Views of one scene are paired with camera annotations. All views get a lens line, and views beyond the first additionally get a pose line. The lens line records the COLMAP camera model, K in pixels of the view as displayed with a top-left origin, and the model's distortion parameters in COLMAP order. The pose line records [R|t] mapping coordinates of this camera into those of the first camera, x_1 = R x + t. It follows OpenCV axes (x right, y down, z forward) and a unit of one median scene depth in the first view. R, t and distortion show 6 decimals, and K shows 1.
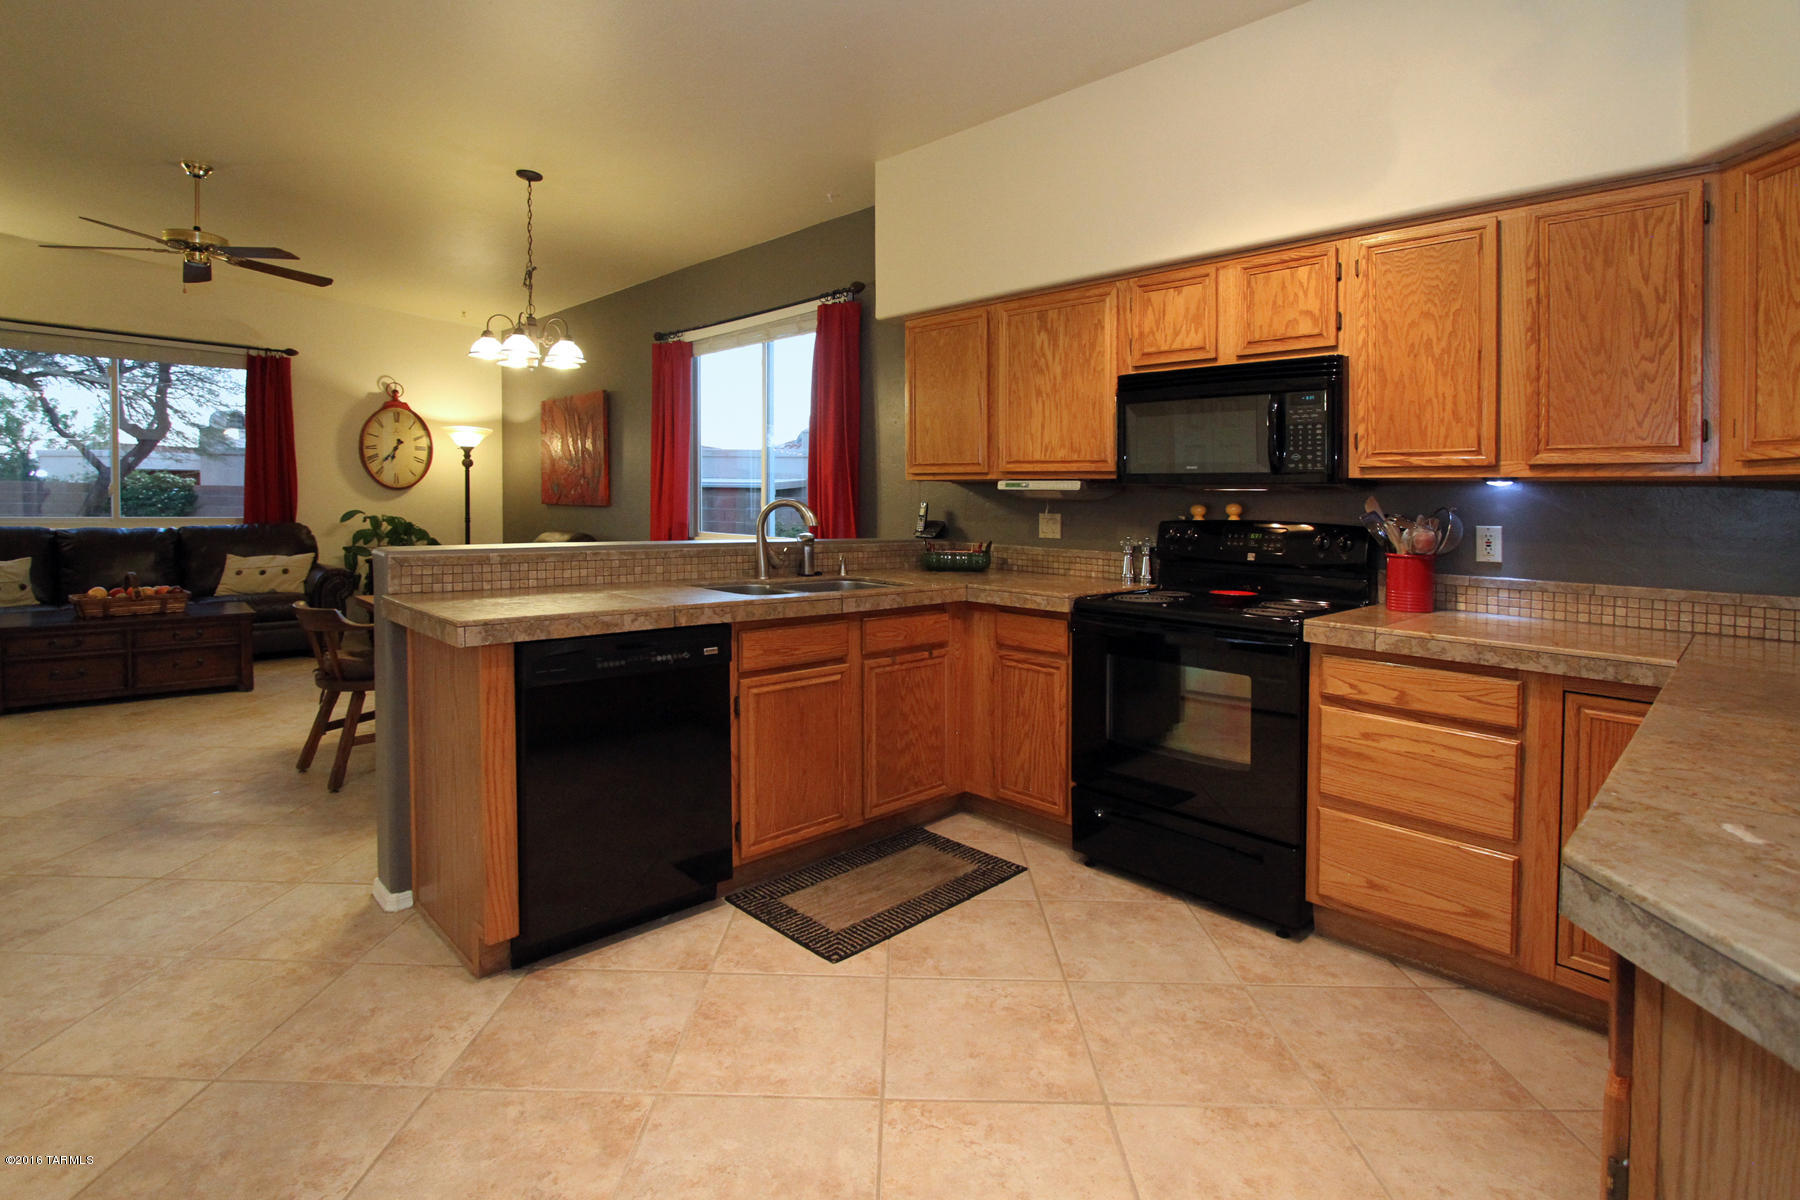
lens RADIAL K [[871.3, 0, 902.4], [0, 871.3, 589.6], [0, 0, 1]] dist [-0.018603, -0.000039]
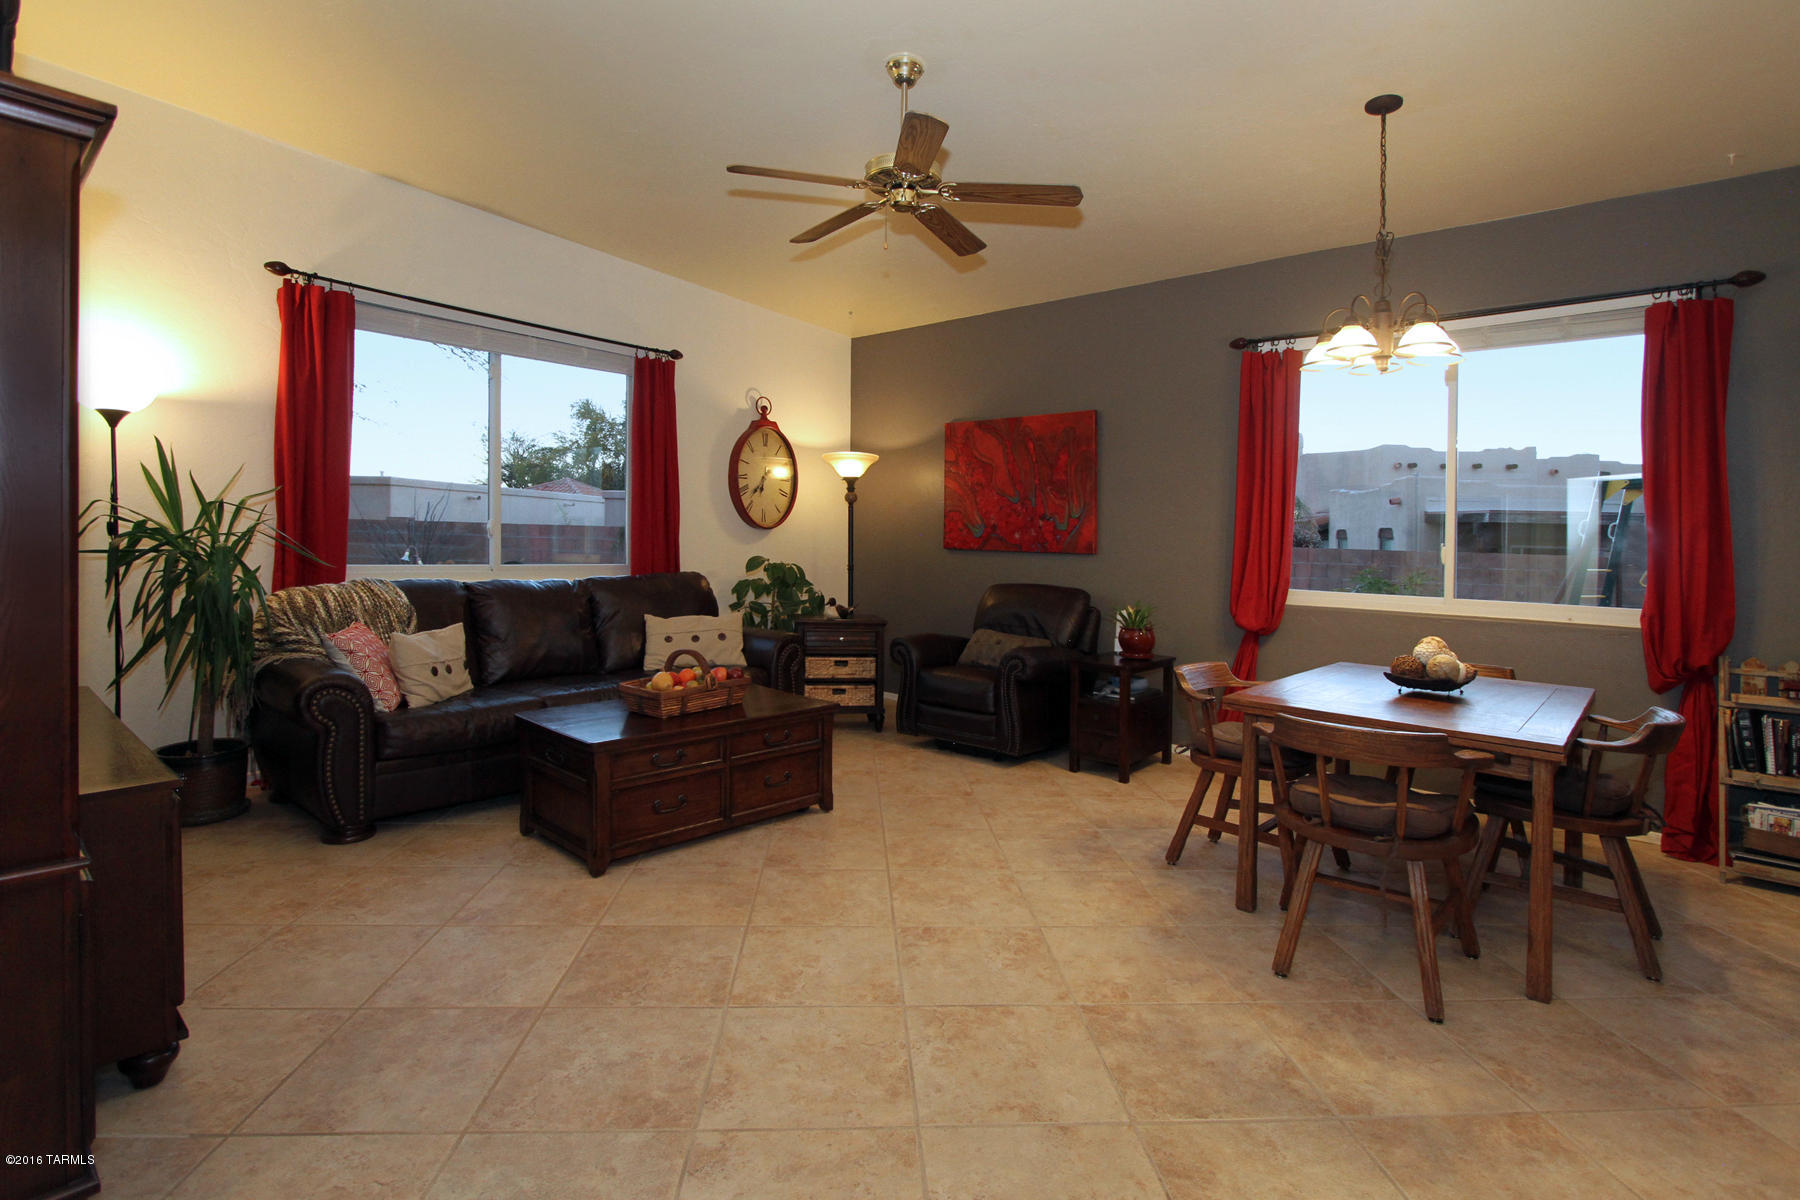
lens RADIAL K [[871.3, 0, 902.4], [0, 871.3, 589.6], [0, 0, 1]] dist [-0.018603, -0.000039]
pose [[0.998441, 0.005323, 0.055556, -0.545308], [-0.003070, 0.999173, -0.040554, -0.029216], [-0.055726, 0.040320, 0.997632, 0.203423]]
